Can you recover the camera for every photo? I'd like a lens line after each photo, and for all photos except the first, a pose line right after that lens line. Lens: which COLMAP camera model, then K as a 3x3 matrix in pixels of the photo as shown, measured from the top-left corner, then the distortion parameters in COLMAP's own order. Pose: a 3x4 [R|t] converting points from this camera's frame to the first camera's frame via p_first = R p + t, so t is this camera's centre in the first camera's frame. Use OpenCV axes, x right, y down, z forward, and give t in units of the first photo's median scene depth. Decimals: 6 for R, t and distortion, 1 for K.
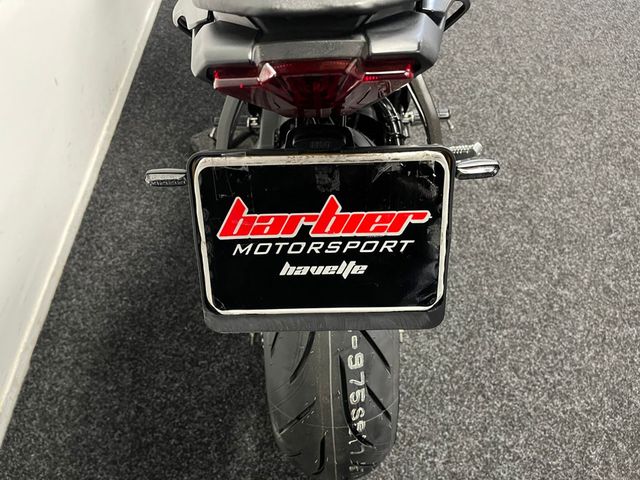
lens RADIAL K [[481.5, 0, 320.0], [0, 481.5, 240.0], [0, 0, 1]] dist [0.080538, -0.107905]
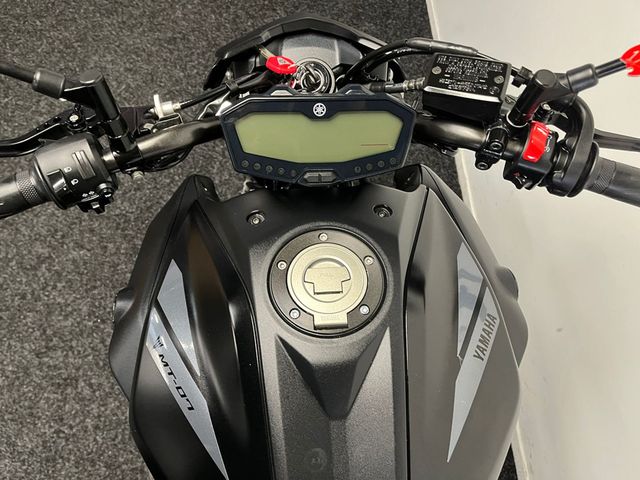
lens RADIAL K [[481.5, 0, 320.0], [0, 481.5, 240.0], [0, 0, 1]] dist [0.080538, -0.107905]
pose [[-0.970527, -0.016572, -0.240421, 0.175981], [-0.195919, -0.526667, 0.827186, -0.898763], [-0.140330, 0.849910, 0.507898, 0.366152]]
